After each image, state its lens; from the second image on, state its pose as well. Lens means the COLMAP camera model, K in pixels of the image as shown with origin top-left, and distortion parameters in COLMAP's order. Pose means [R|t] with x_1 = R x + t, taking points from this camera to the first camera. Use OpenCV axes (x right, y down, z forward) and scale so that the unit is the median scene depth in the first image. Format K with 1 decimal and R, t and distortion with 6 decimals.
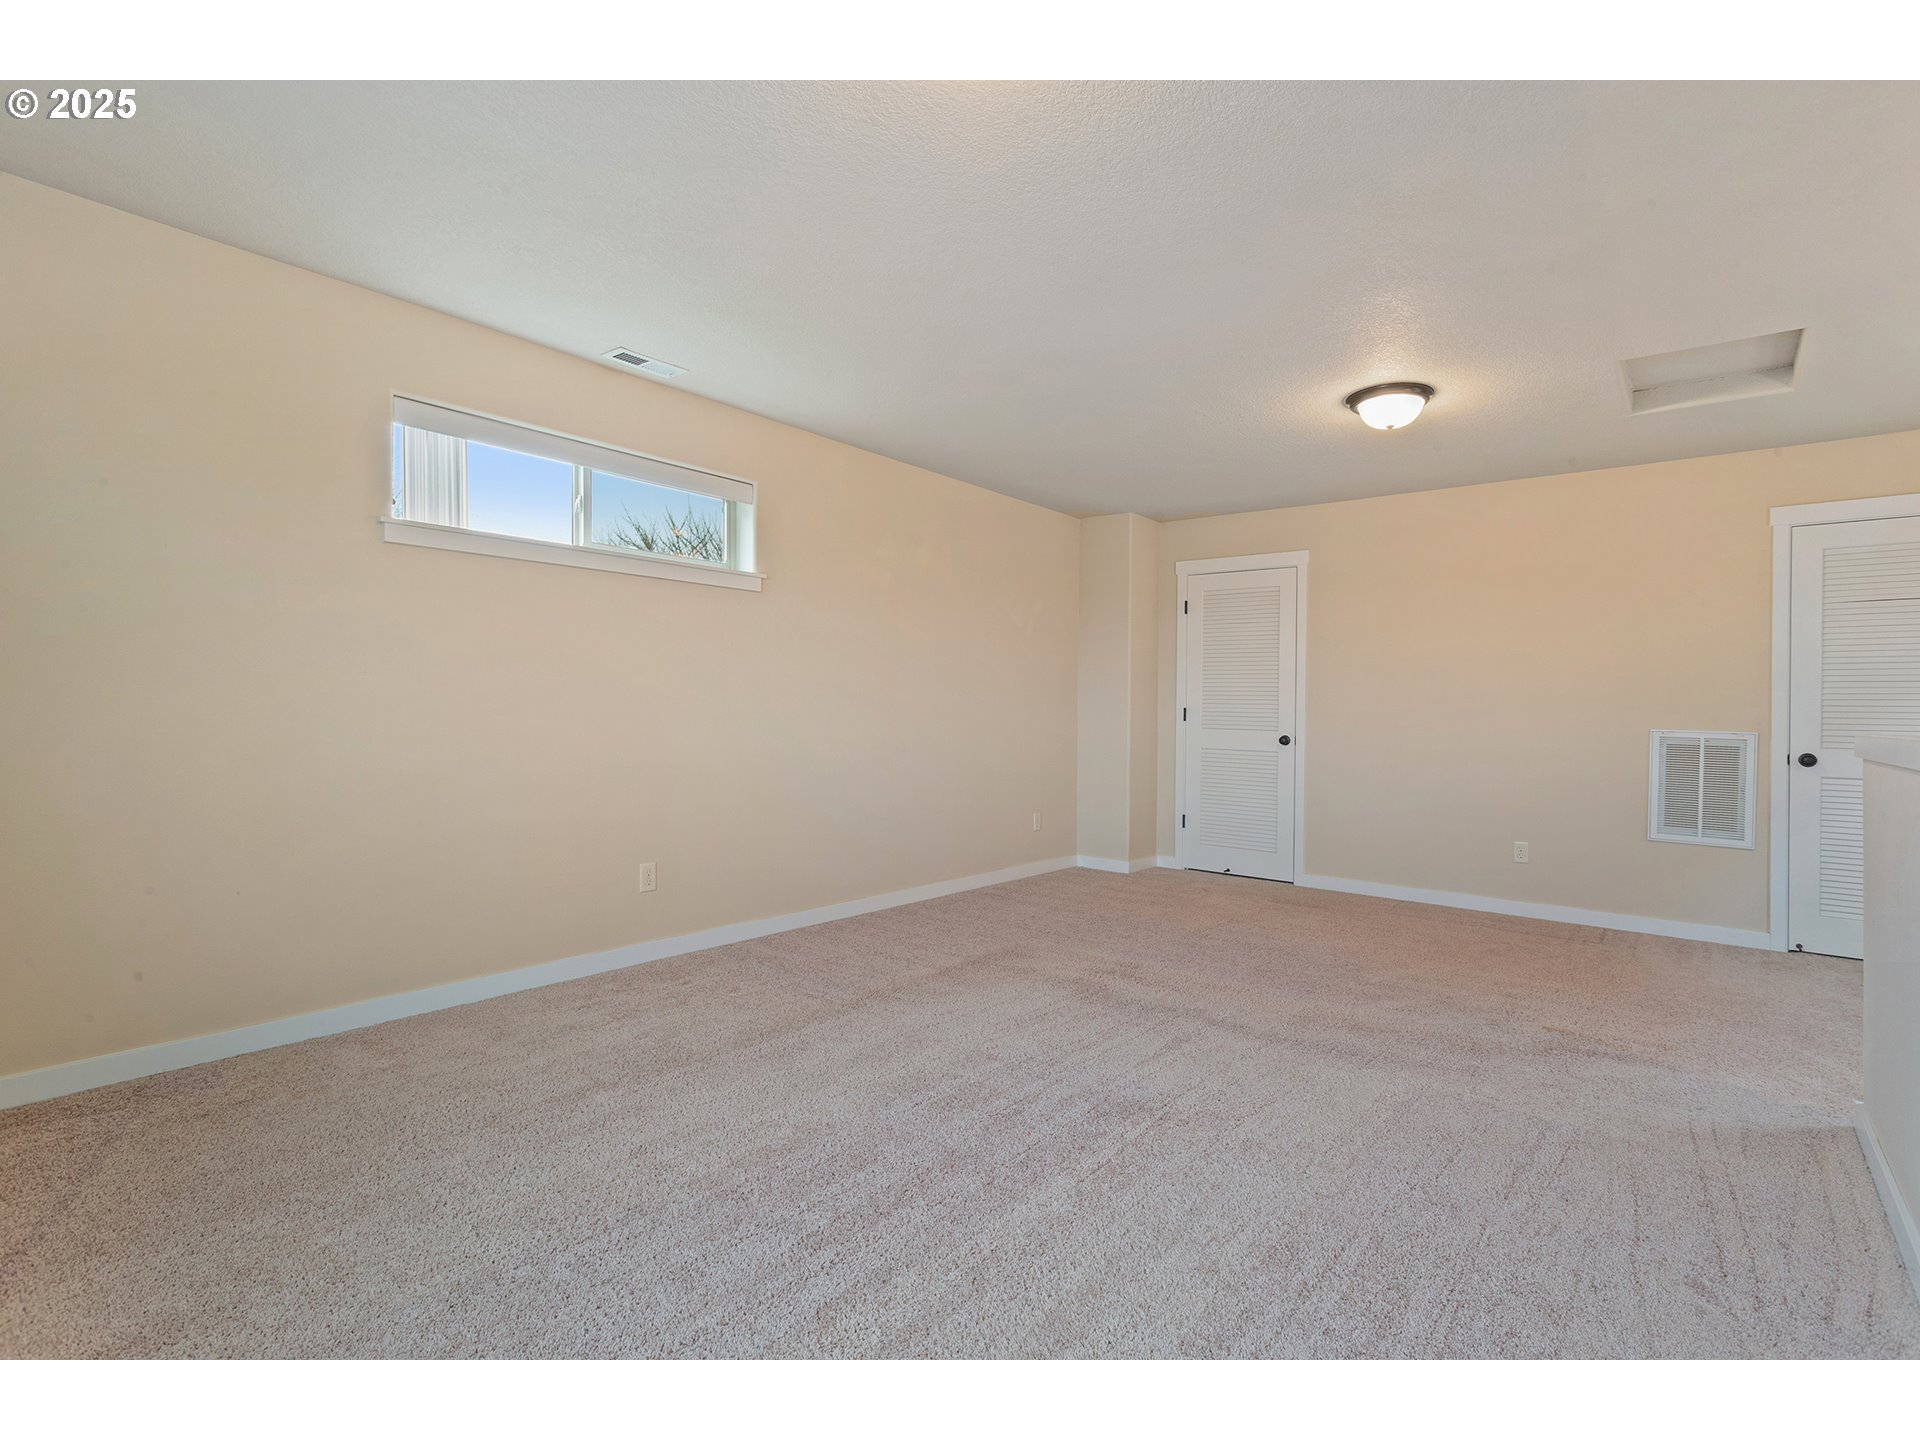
lens RADIAL K [[913.4, 0, 971.9], [0, 913.4, 726.2], [0, 0, 1]] dist [0.002461, 0.001239]
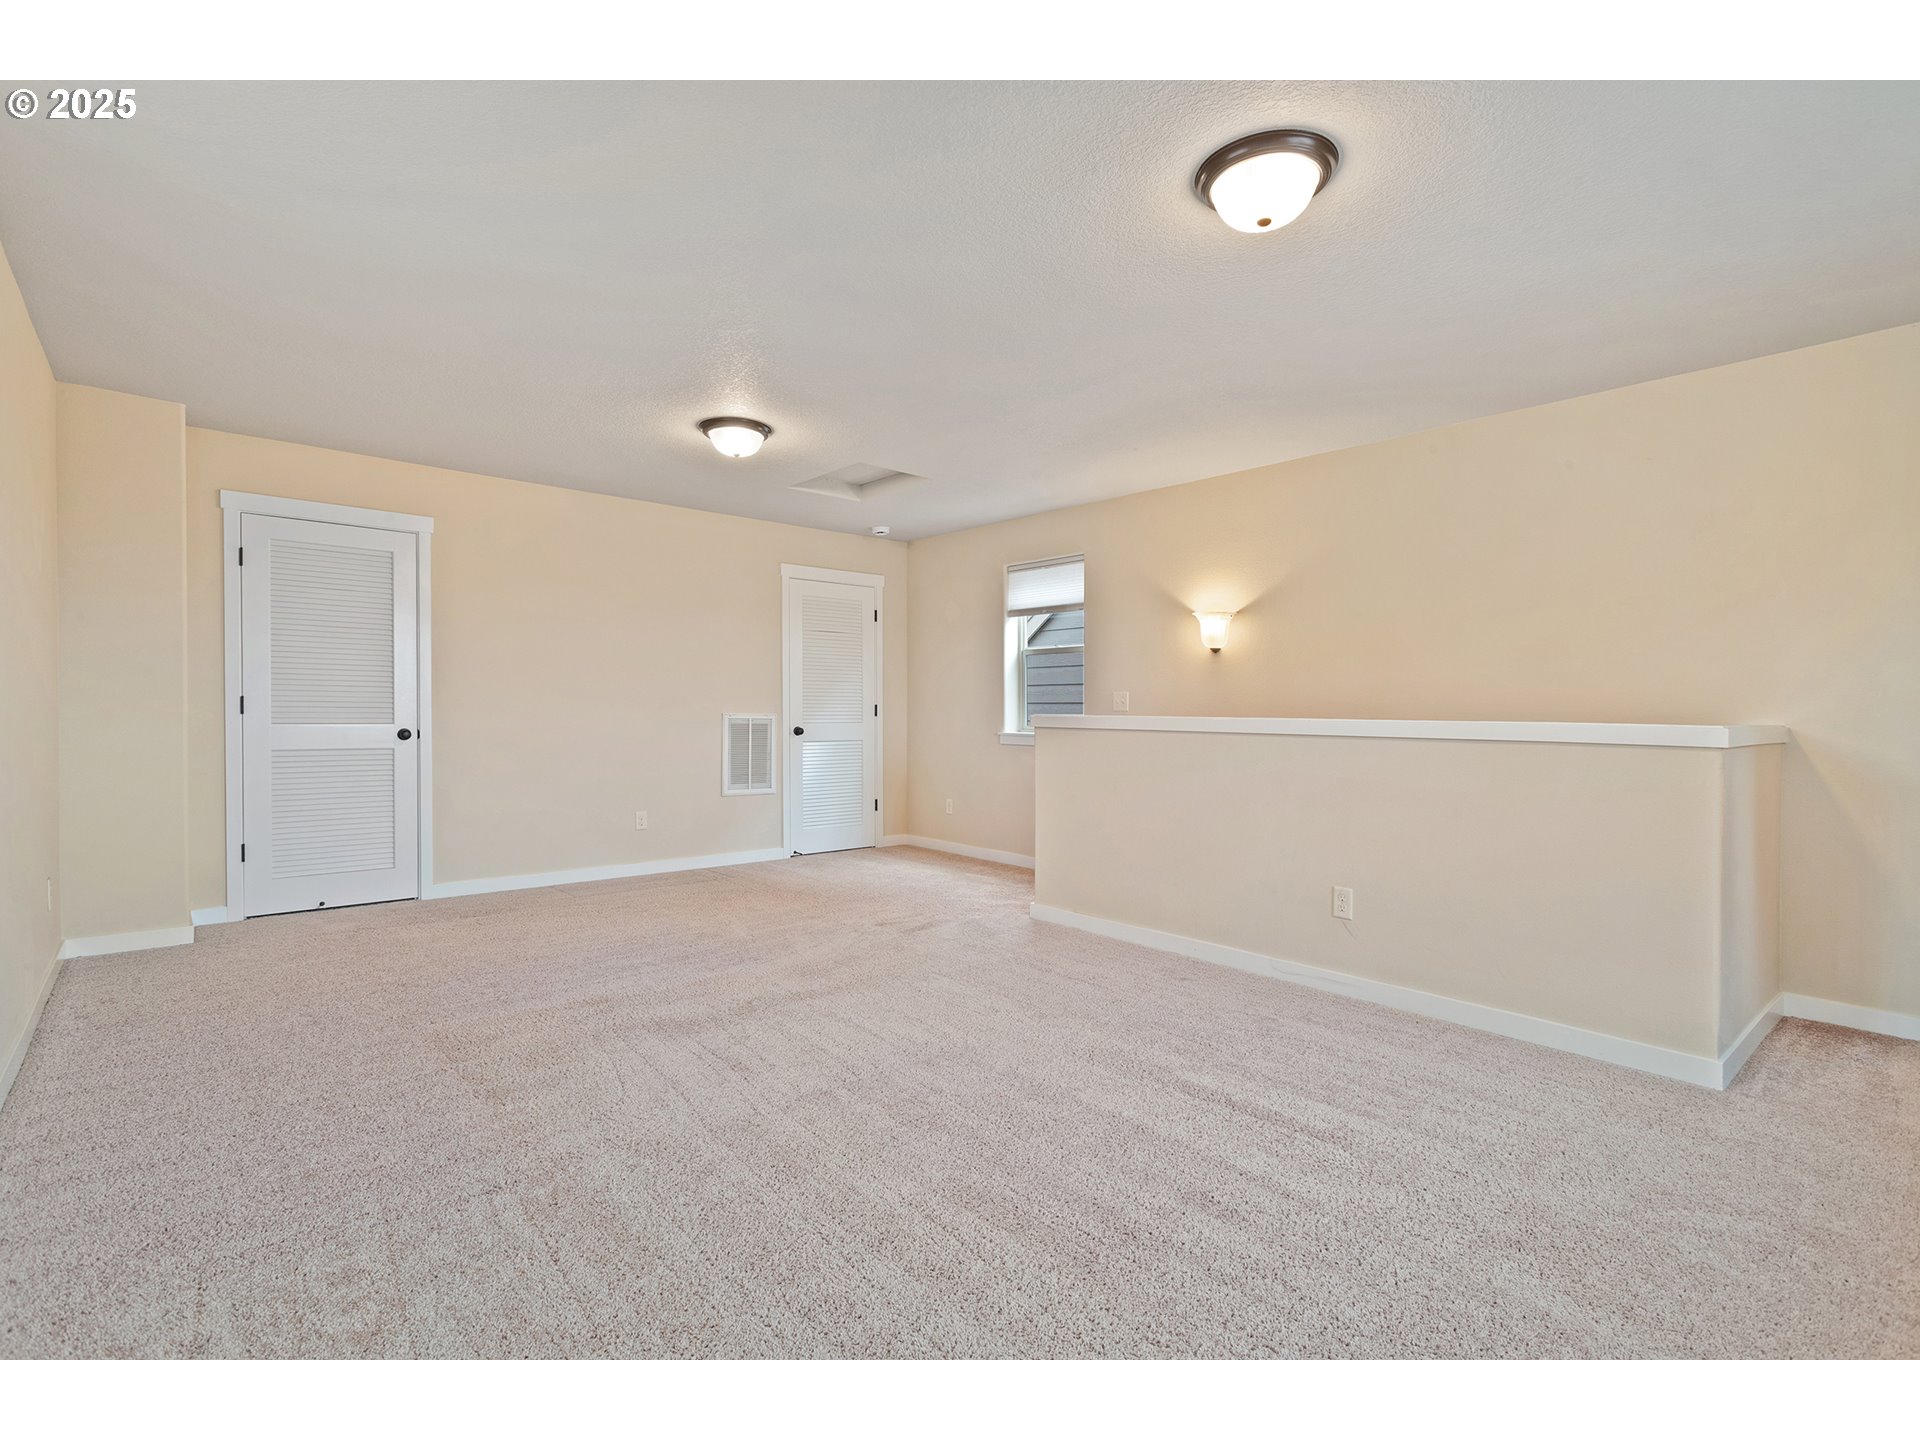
lens RADIAL K [[913.4, 0, 974.0], [0, 913.4, 706.9], [0, 0, 1]] dist [0.002461, 0.001239]
pose [[0.177803, -0.019178, 0.983879, -0.521581], [0.008338, 0.999804, 0.017982, -0.027118], [-0.984031, 0.005006, 0.177928, 0.411381]]
